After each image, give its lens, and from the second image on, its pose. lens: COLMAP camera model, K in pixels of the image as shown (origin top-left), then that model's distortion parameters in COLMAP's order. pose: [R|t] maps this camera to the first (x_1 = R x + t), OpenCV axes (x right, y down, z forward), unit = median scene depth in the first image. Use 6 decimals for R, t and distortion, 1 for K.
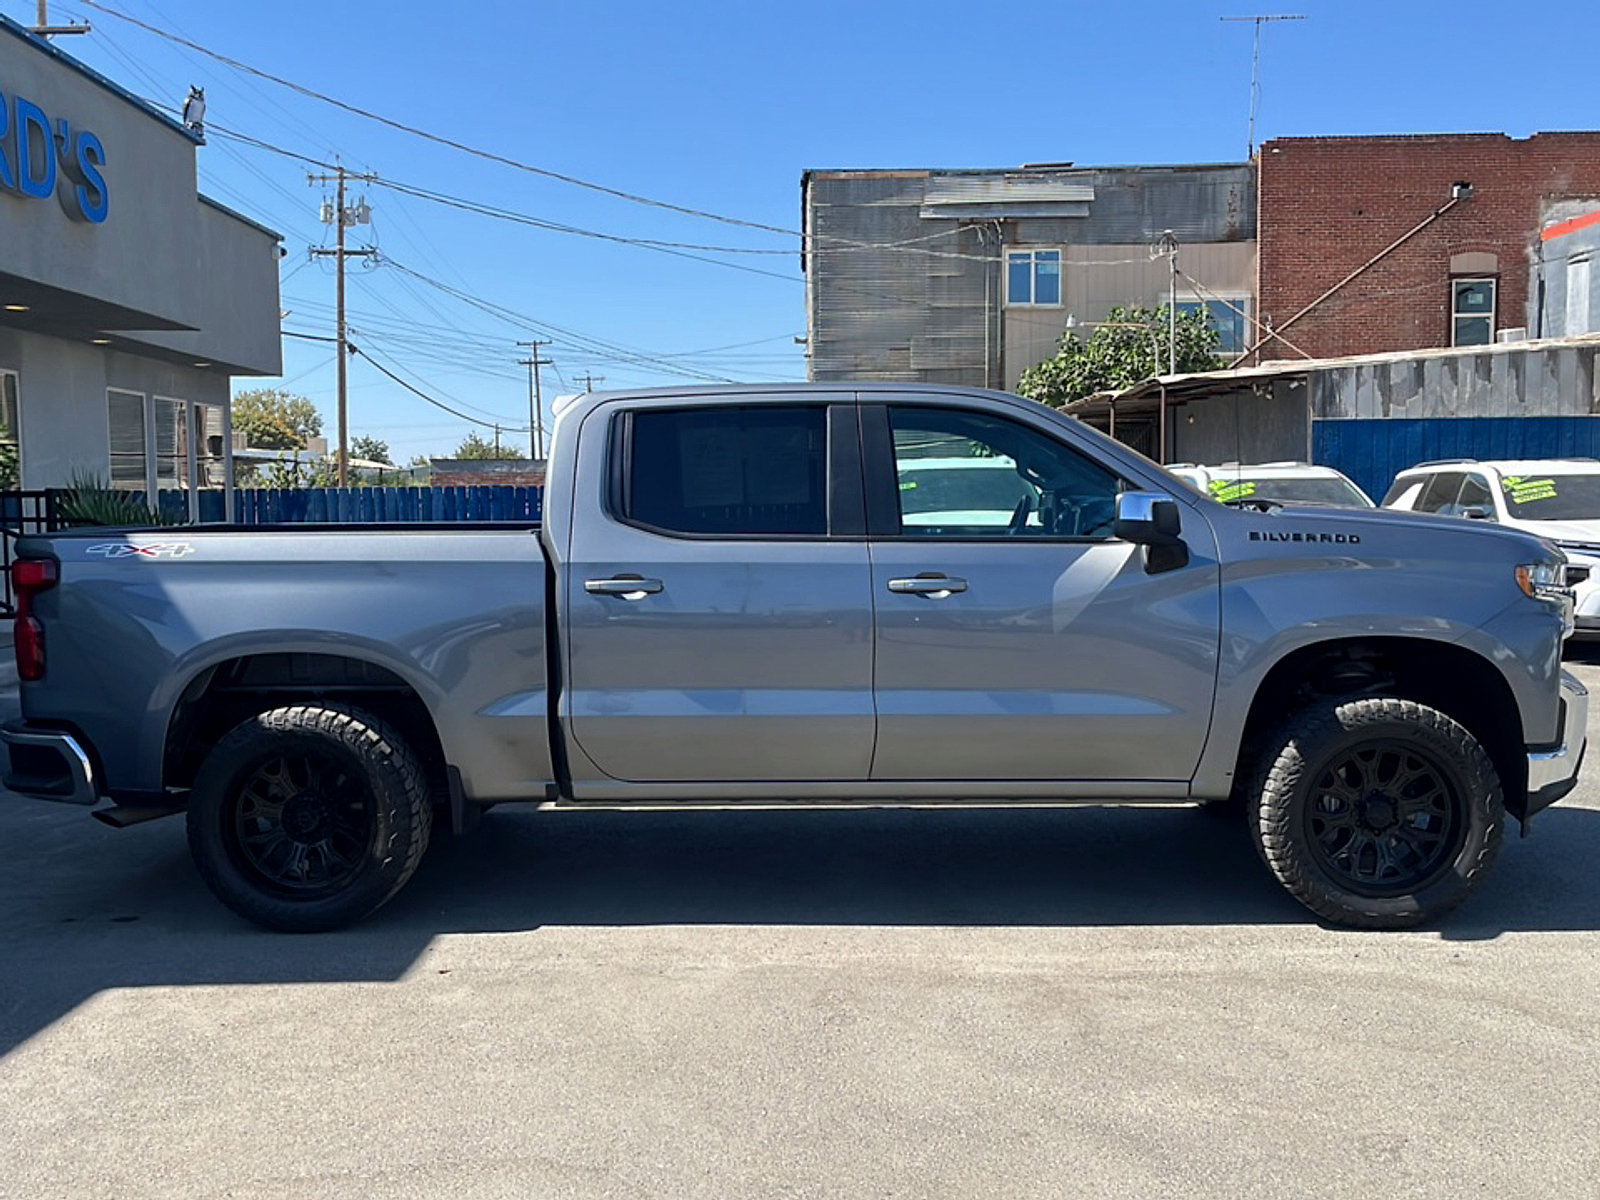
lens RADIAL K [[1588.3, 0, 792.4], [0, 1588.3, 594.9], [0, 0, 1]] dist [0.030680, 0.000000]
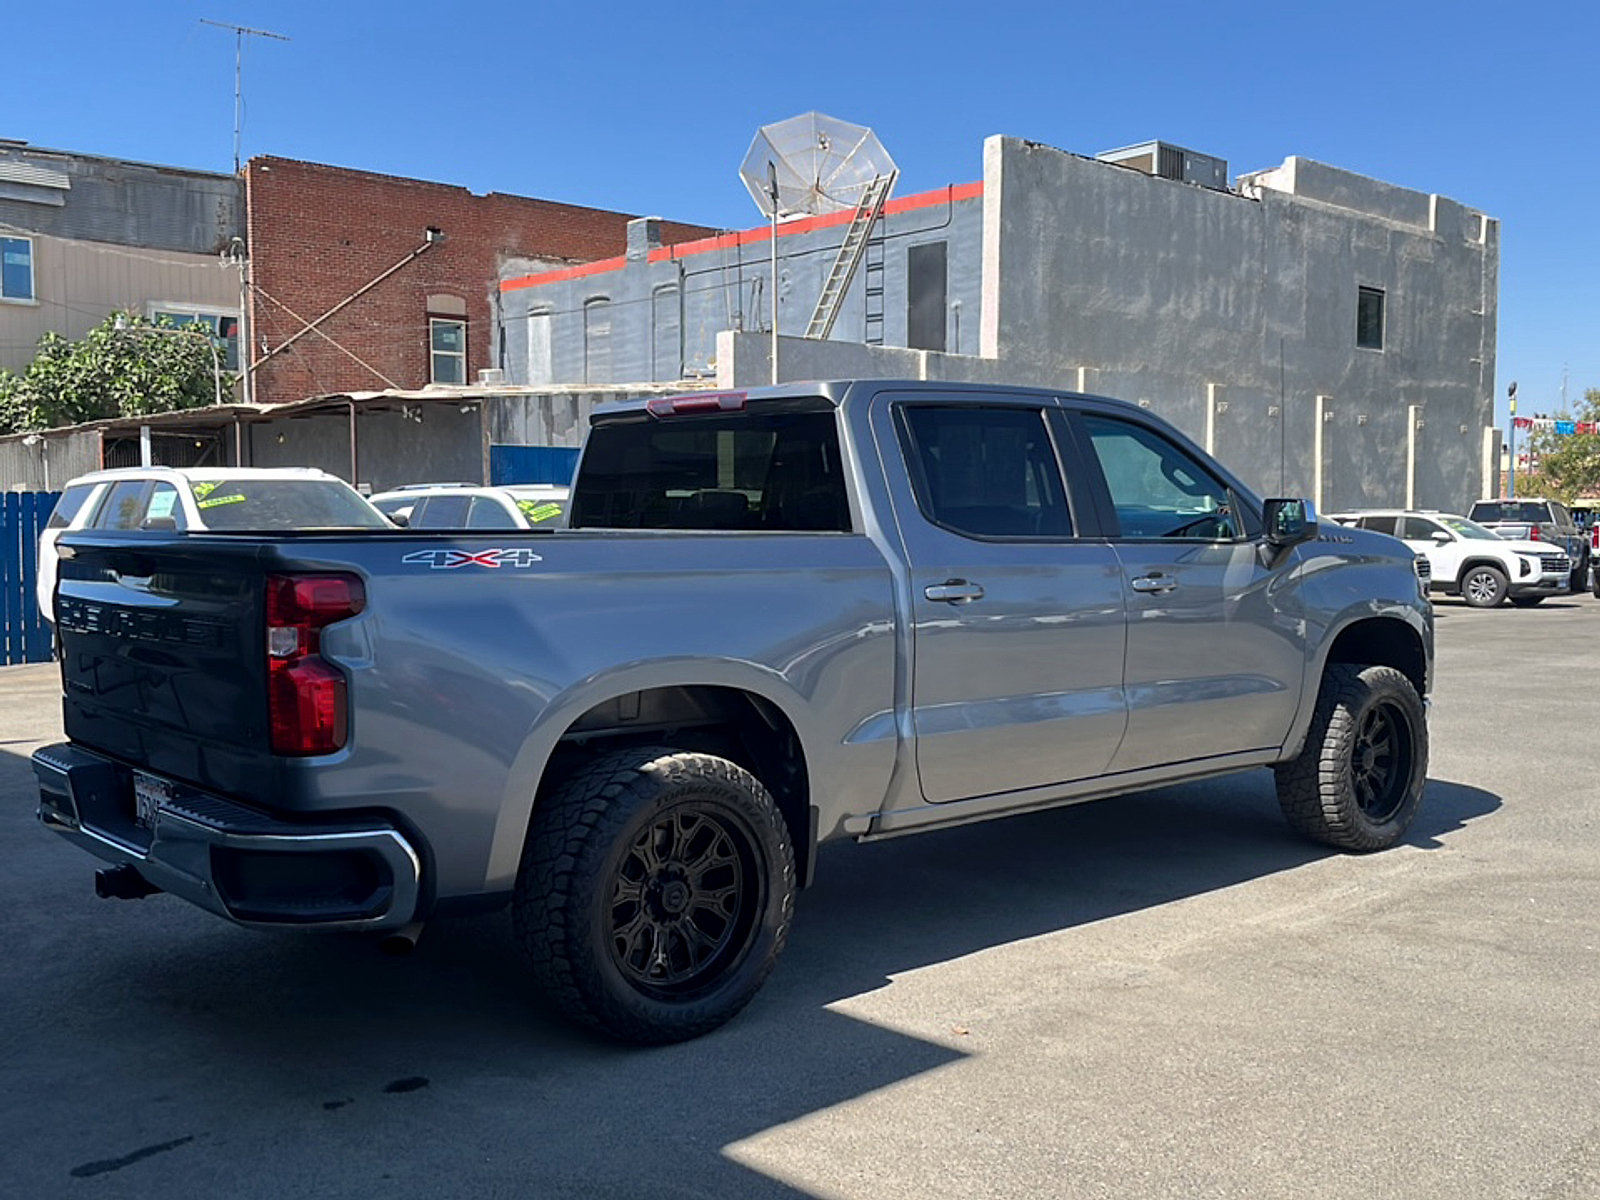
lens RADIAL K [[1588.3, 0, 810.9], [0, 1588.3, 606.6], [0, 0, 1]] dist [0.030680, 0.000000]
pose [[0.738428, -0.026219, 0.673822, -0.117338], [0.033268, 0.999444, 0.002432, -0.000243], [-0.673511, 0.020620, 0.738890, 0.053449]]
